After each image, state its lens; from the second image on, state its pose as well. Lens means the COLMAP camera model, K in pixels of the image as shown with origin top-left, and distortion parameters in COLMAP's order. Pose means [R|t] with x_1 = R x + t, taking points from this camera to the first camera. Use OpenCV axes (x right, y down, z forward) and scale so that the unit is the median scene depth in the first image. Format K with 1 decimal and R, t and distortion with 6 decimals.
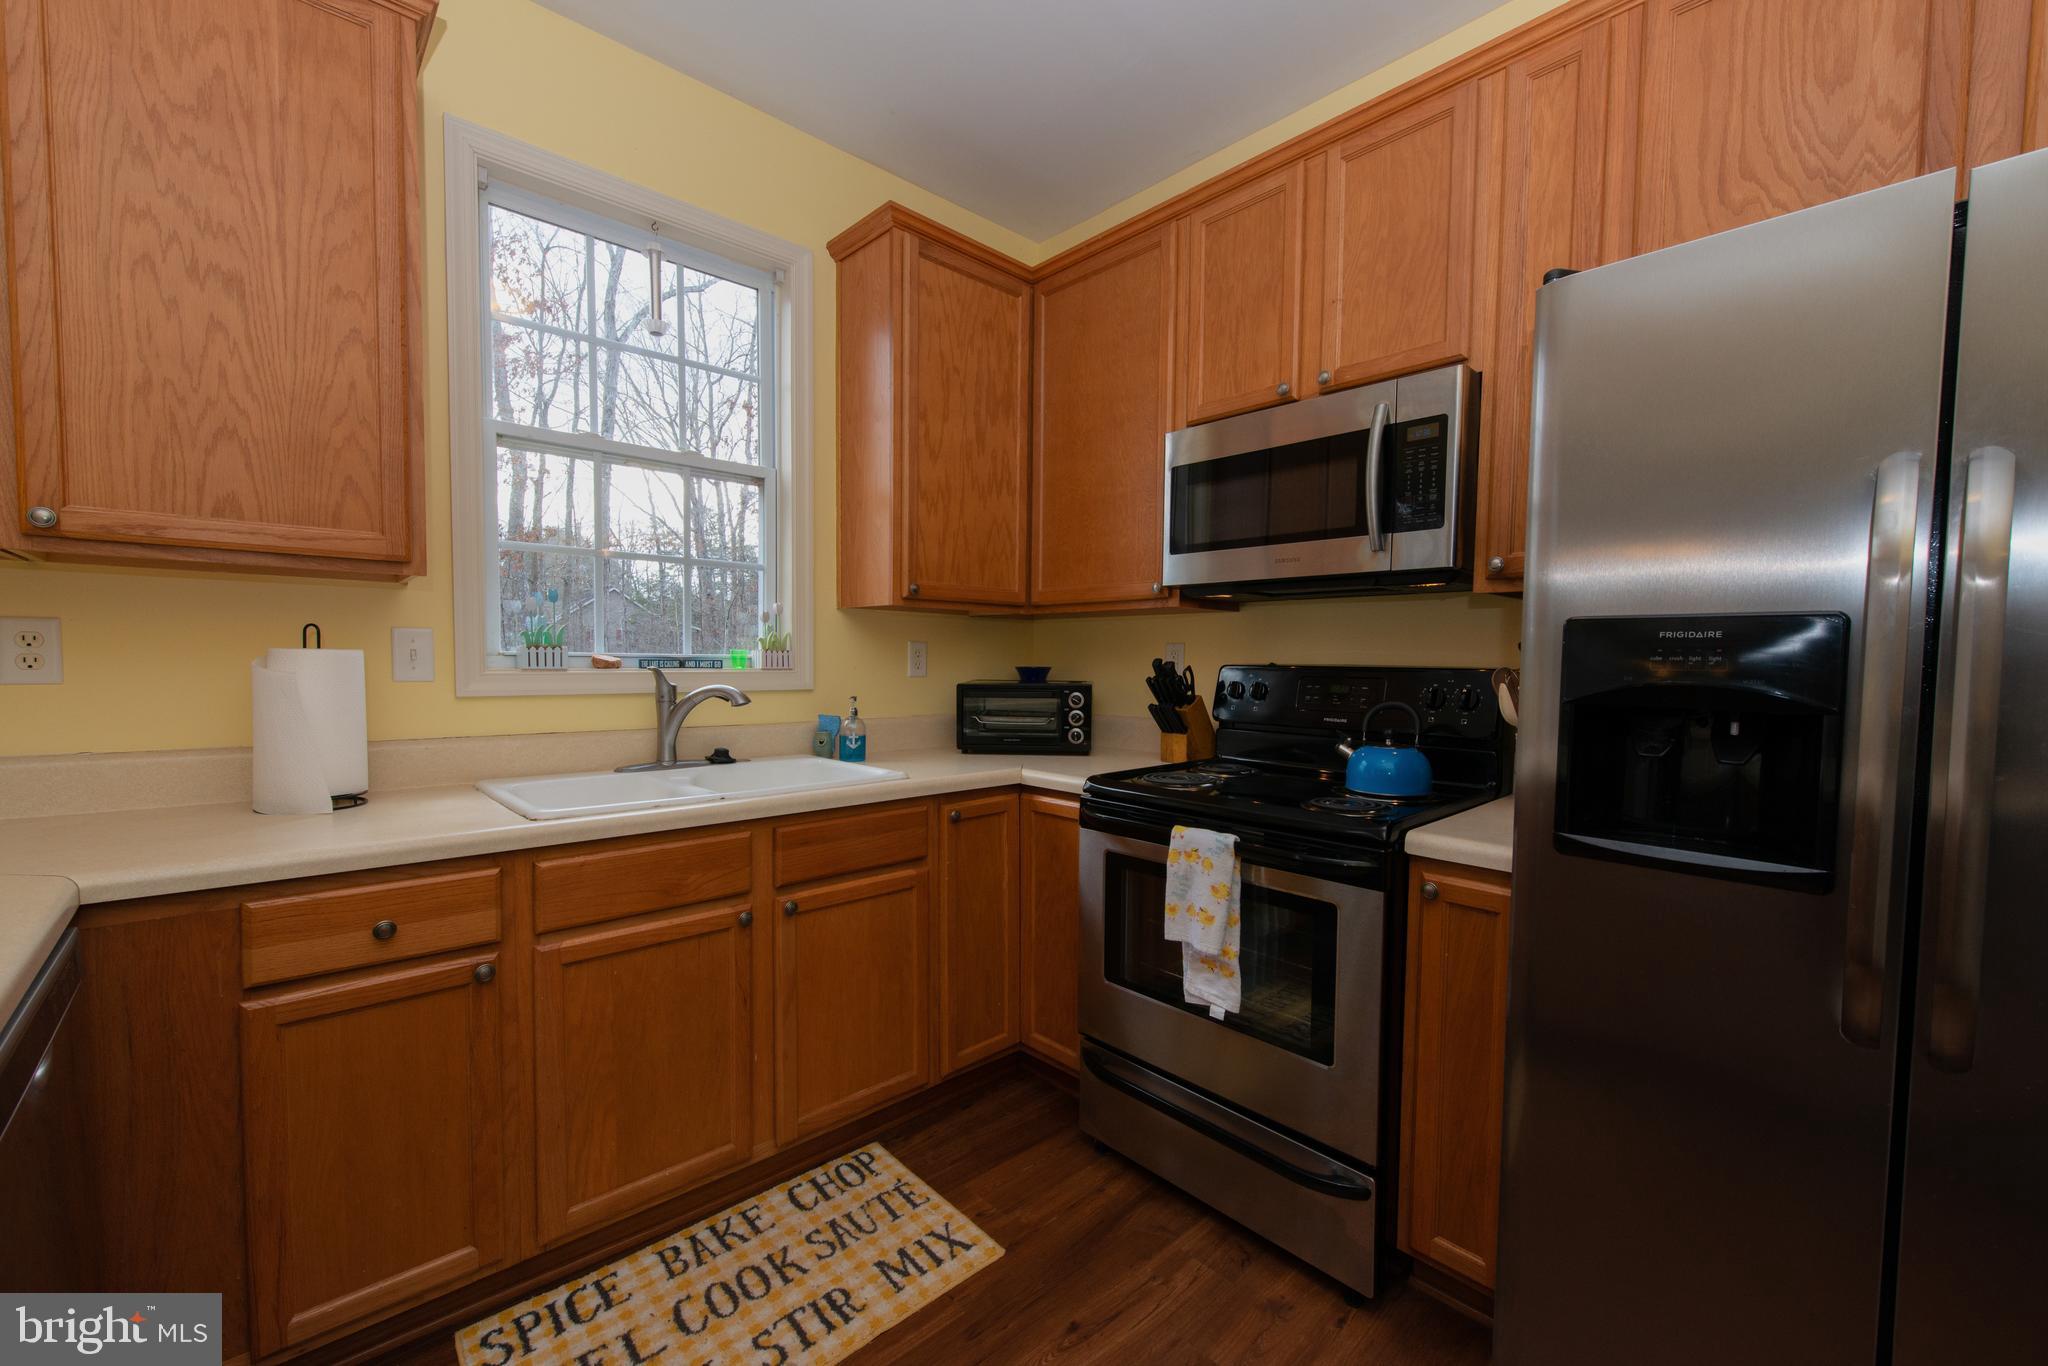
lens RADIAL K [[833.0, 0, 1031.5], [0, 833.0, 695.6], [0, 0, 1]] dist [0.000257, -0.000051]
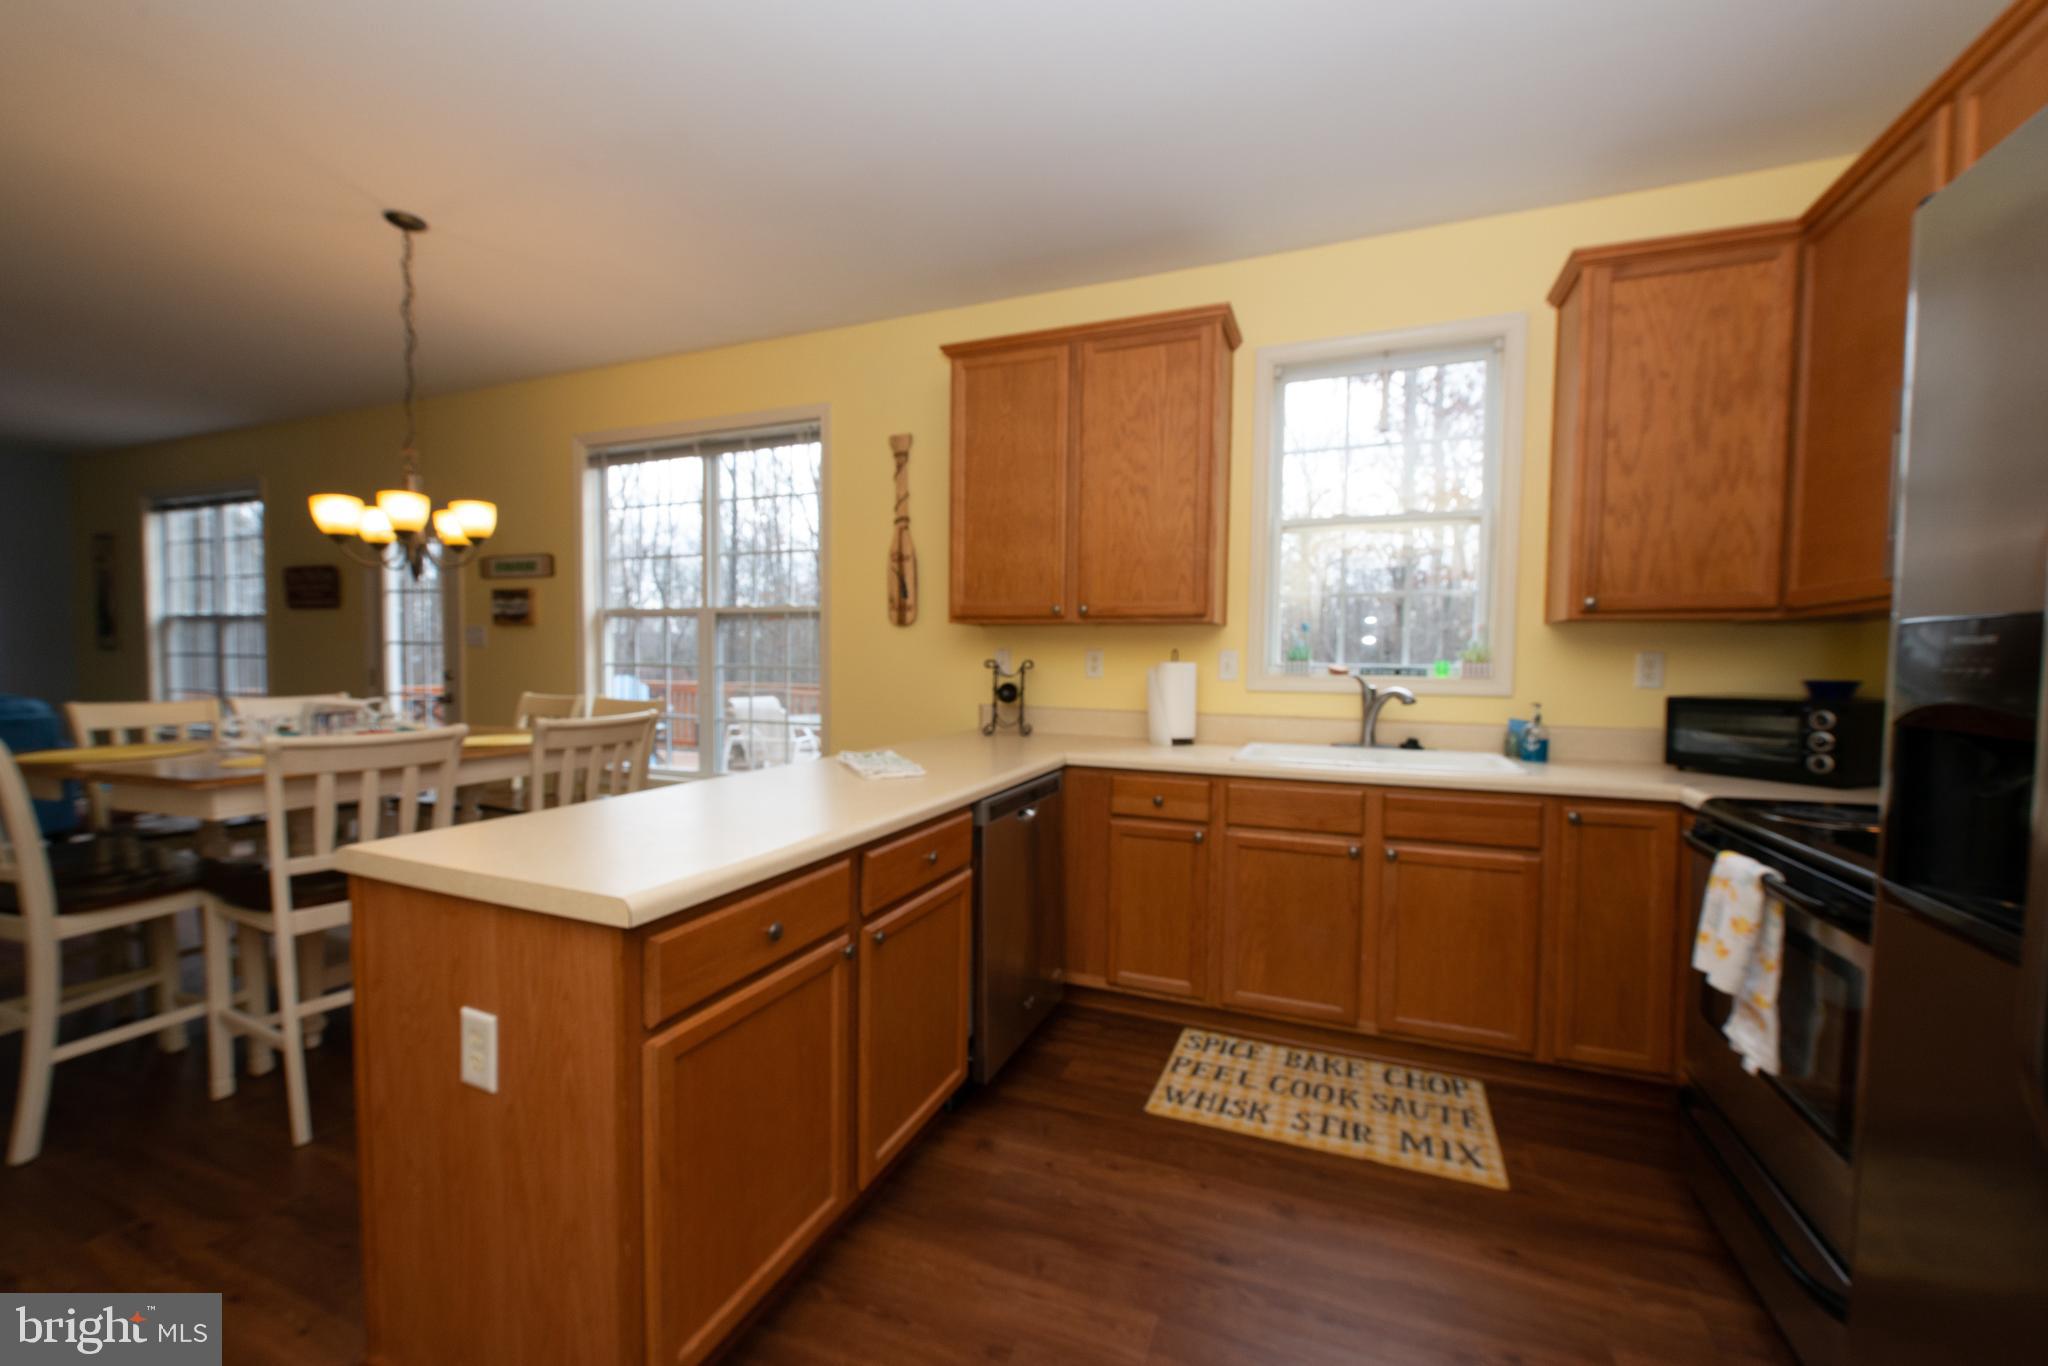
lens RADIAL K [[833.0, 0, 1024.6], [0, 833.0, 684.7], [0, 0, 1]] dist [0.000257, -0.000051]
pose [[0.397135, 0.022196, -0.917492, 0.717504], [-0.044894, 0.998981, 0.004735, 0.002205], [0.916661, 0.039309, 0.397727, -0.085994]]
